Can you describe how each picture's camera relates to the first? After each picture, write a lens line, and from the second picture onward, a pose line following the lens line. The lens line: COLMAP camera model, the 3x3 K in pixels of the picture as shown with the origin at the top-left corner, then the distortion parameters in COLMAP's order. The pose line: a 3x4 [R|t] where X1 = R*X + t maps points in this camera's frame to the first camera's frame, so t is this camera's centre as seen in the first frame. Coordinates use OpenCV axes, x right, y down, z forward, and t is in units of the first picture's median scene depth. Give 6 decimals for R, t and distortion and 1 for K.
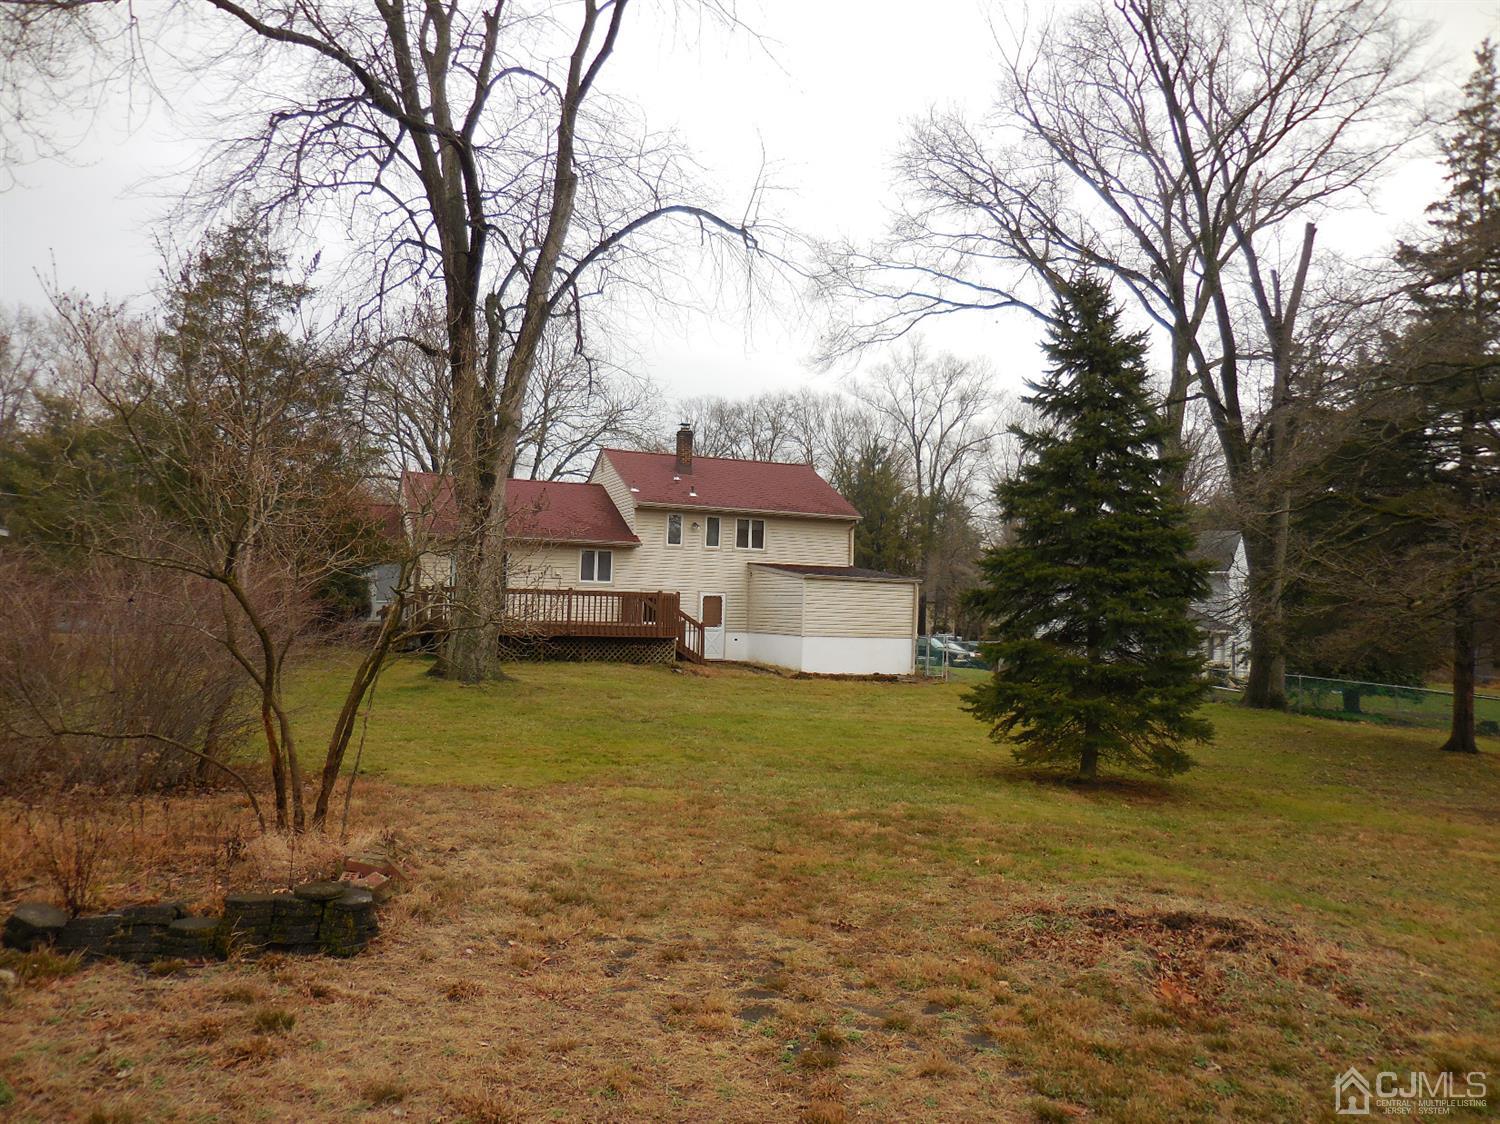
lens RADIAL K [[1109.3, 0, 751.2], [0, 1109.3, 553.9], [0, 0, 1]] dist [-0.024914, 0.037149]
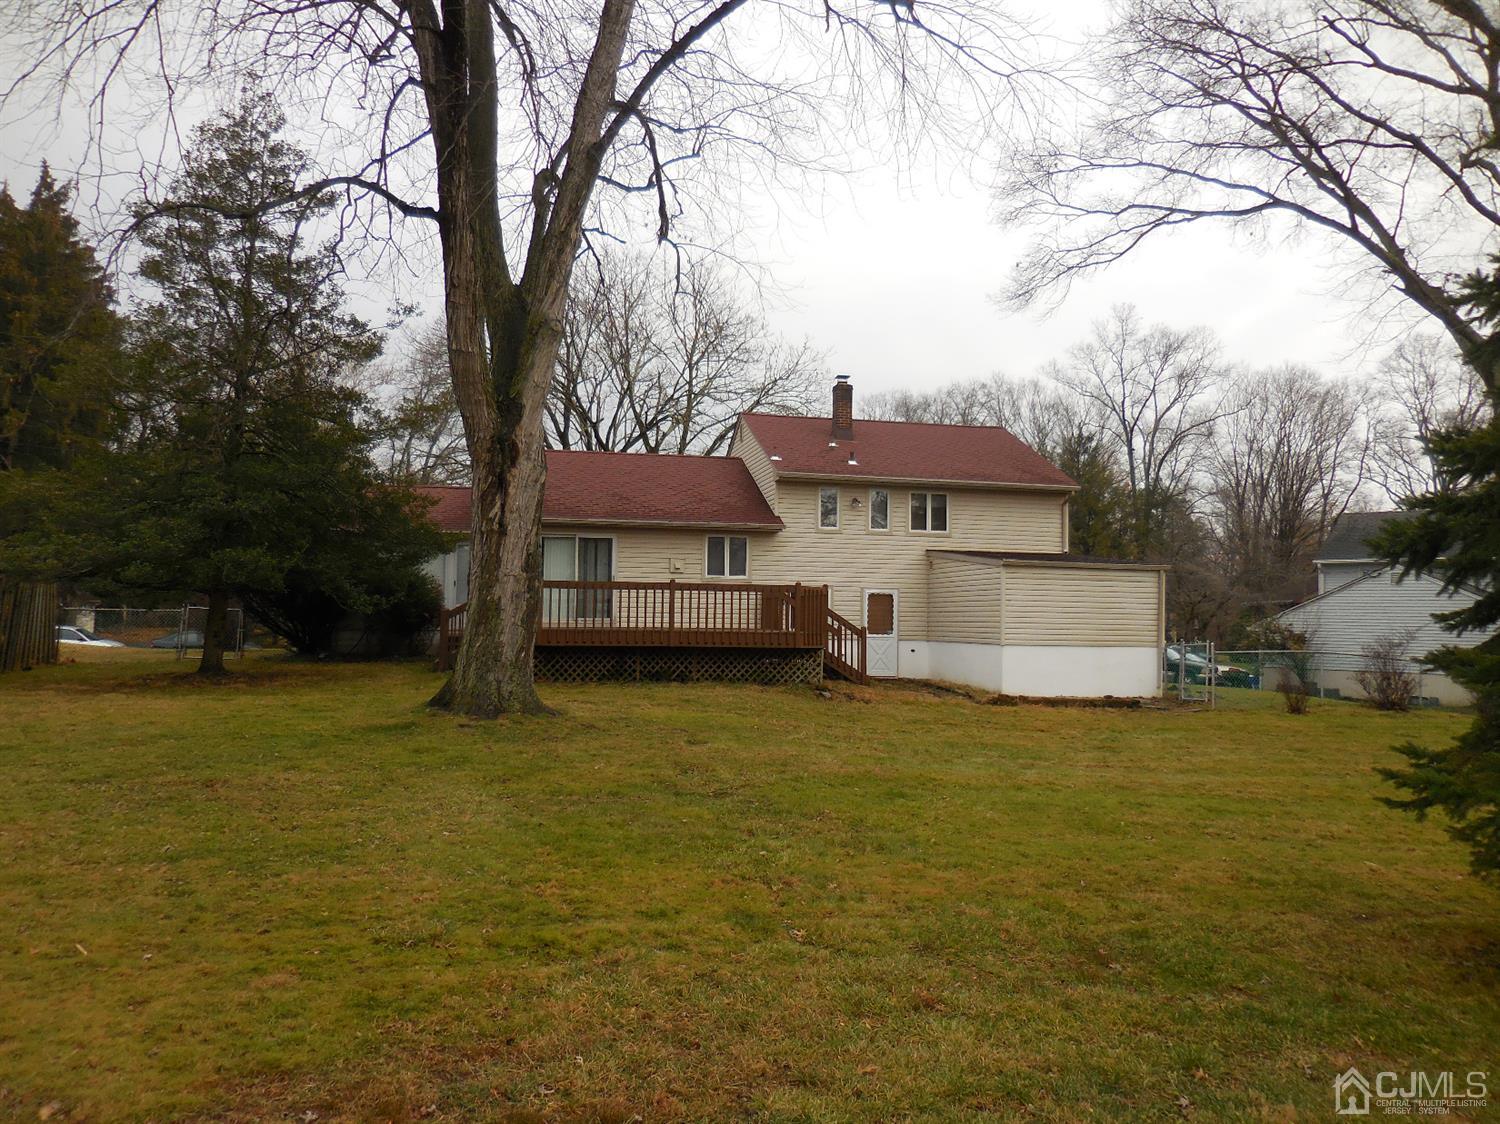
lens RADIAL K [[1109.3, 0, 751.2], [0, 1109.3, 553.9], [0, 0, 1]] dist [-0.024914, 0.037149]
pose [[0.984666, -0.022072, -0.173049, 0.010125], [0.019933, 0.999702, -0.014090, 0.019466], [0.173308, 0.010425, 0.984812, 0.232023]]
